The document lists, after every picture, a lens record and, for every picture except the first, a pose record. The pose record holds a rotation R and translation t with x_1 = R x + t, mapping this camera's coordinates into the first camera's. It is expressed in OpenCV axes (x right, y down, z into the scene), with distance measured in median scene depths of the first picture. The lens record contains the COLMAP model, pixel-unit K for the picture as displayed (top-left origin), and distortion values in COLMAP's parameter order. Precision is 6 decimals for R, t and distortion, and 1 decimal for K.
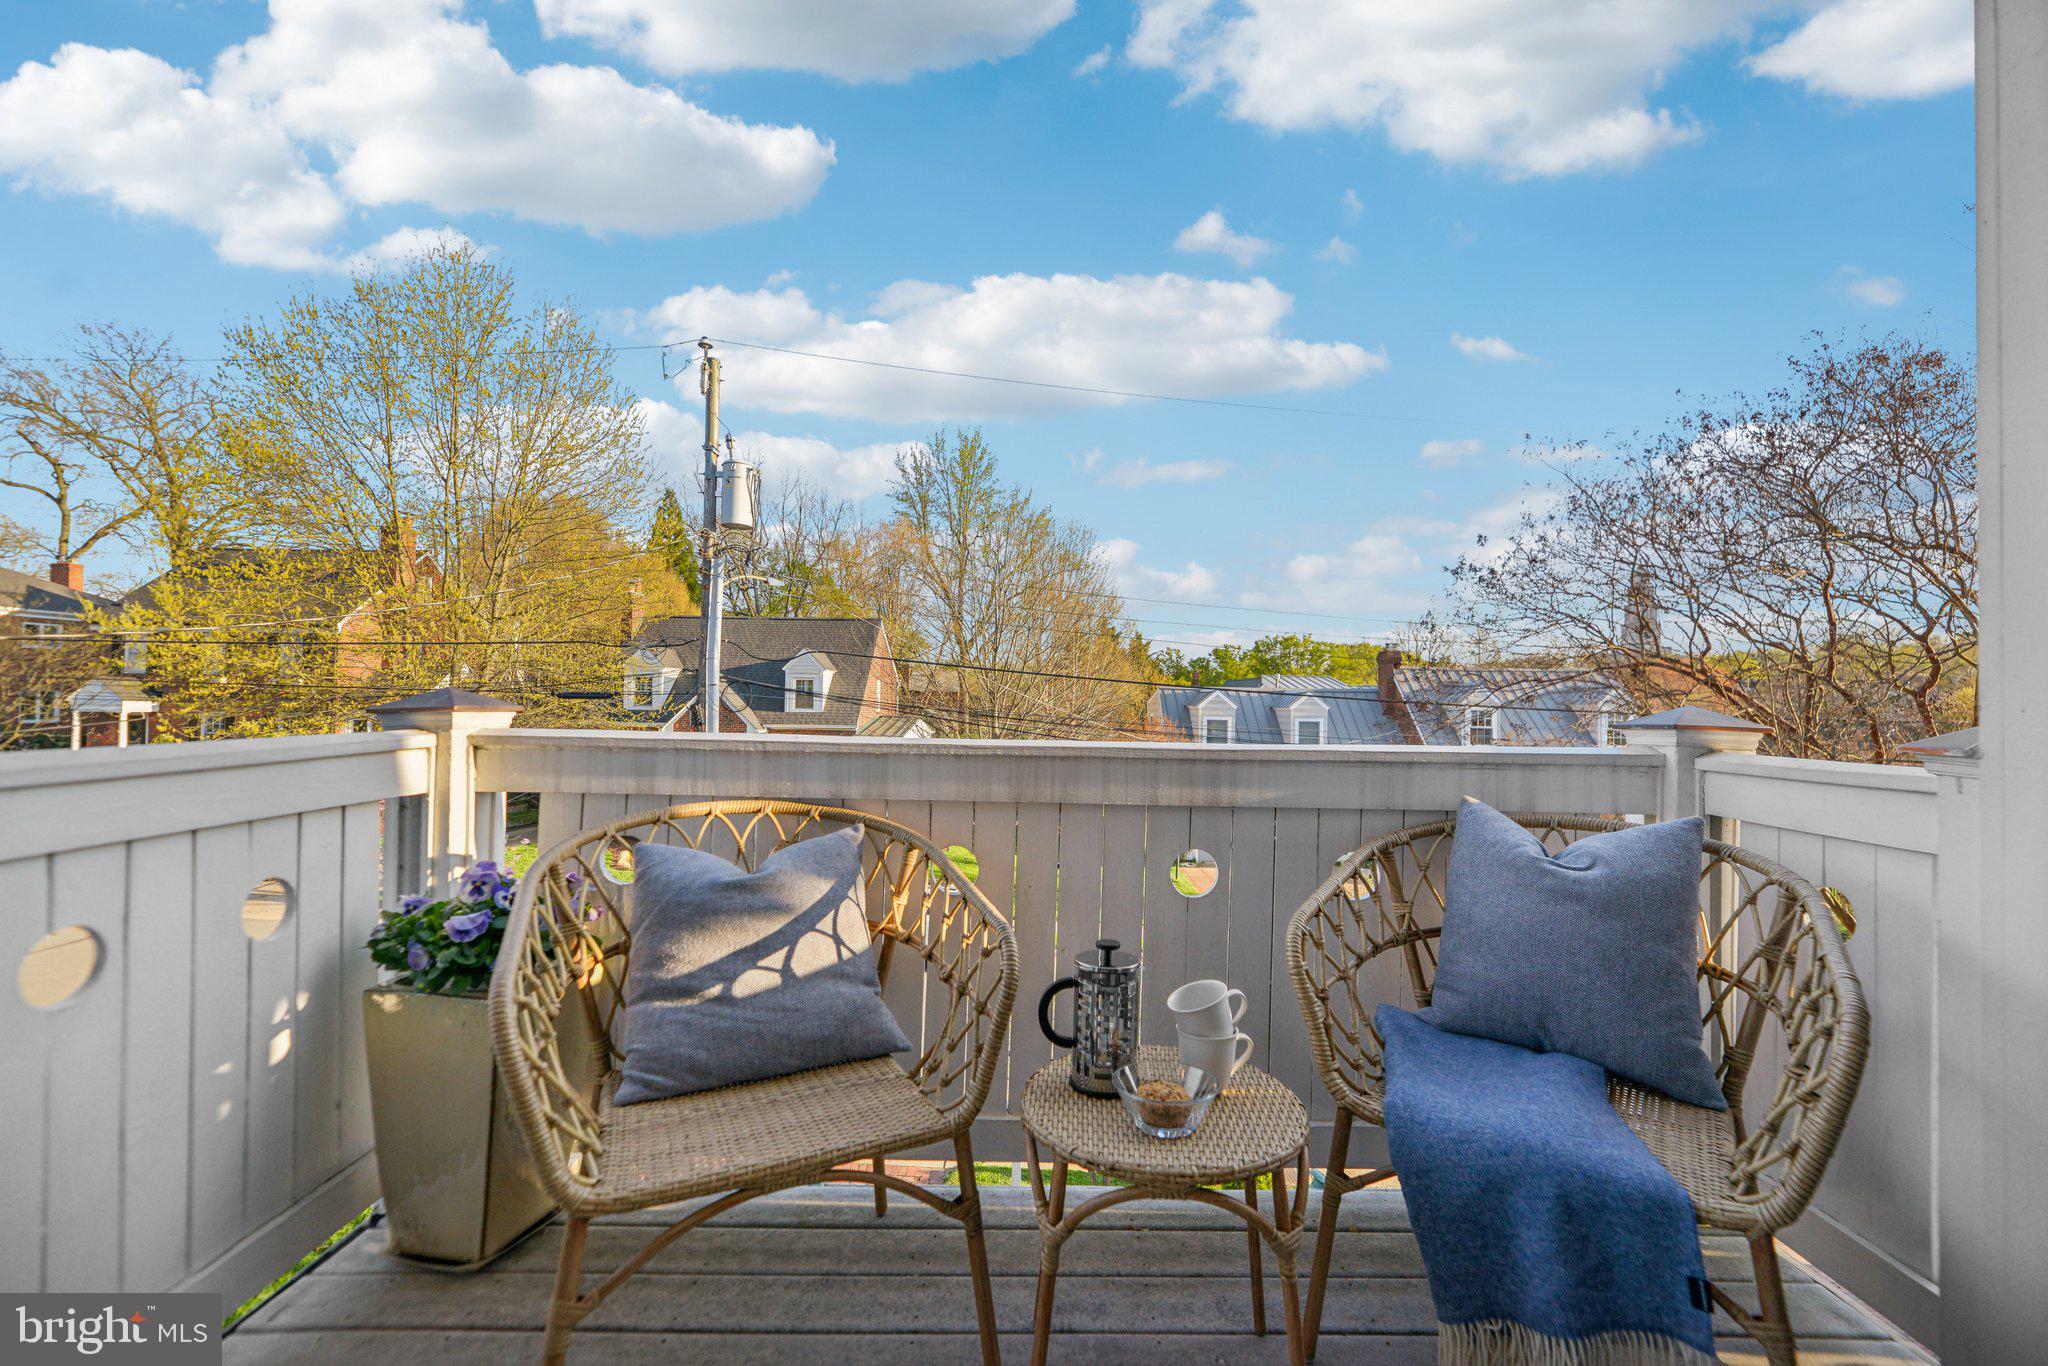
lens RADIAL K [[831.5, 0, 1036.7], [0, 831.5, 680.6], [0, 0, 1]] dist [0.000353, 0.000275]
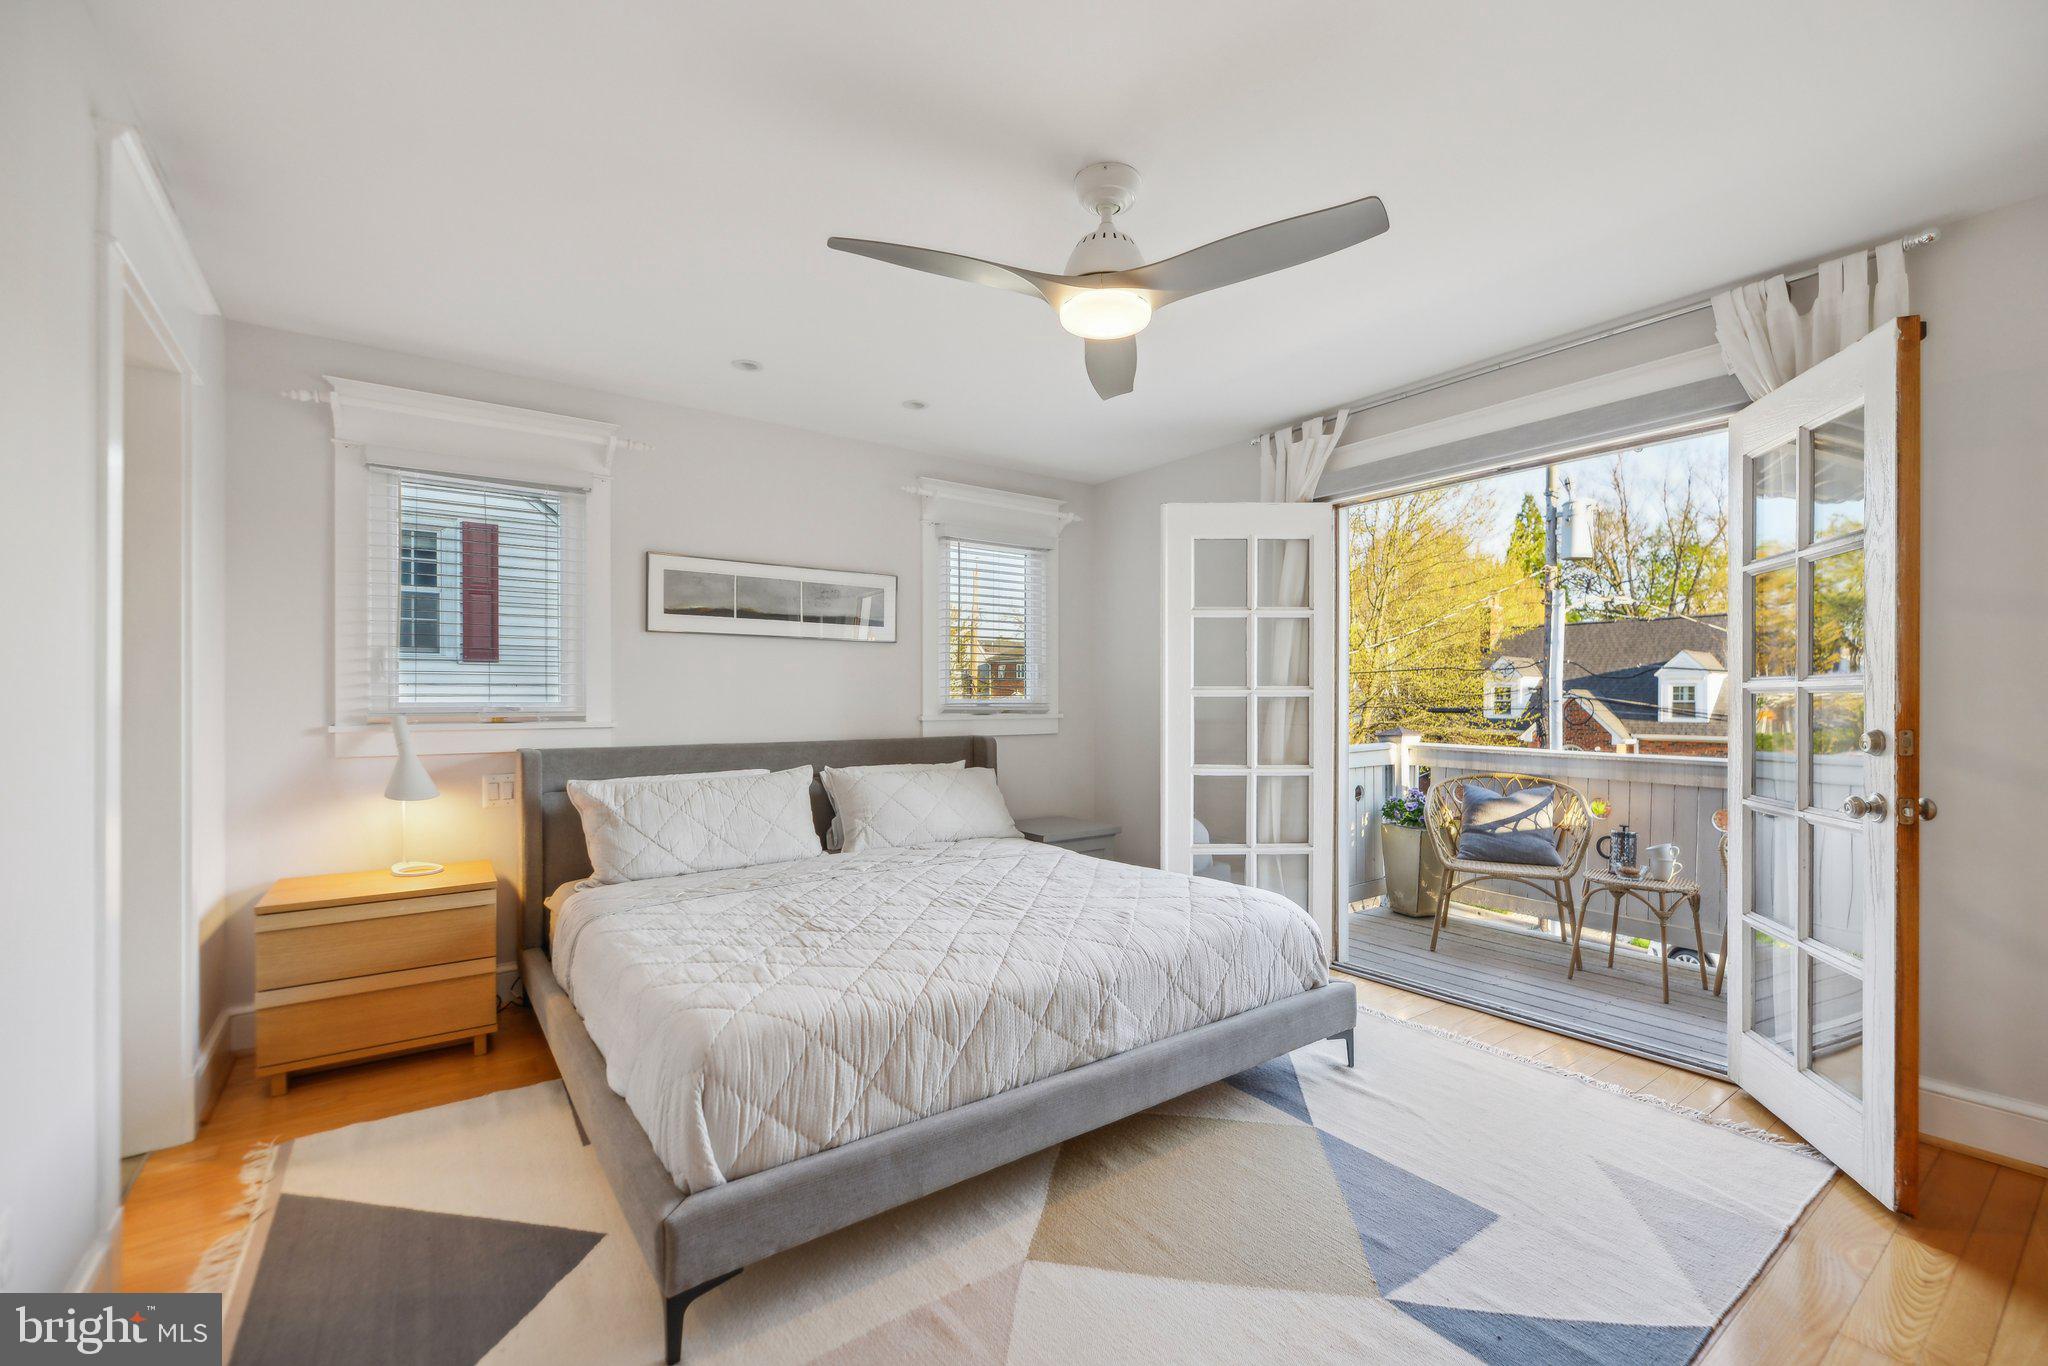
lens RADIAL K [[852.7, 0, 1045.7], [0, 852.7, 695.7], [0, 0, 1]] dist [0.001113, -0.000070]
pose [[0.590295, -0.011057, -0.807112, 0.934483], [0.022124, 0.999752, 0.002485, -0.134766], [0.806884, -0.019324, 0.590394, -1.700270]]
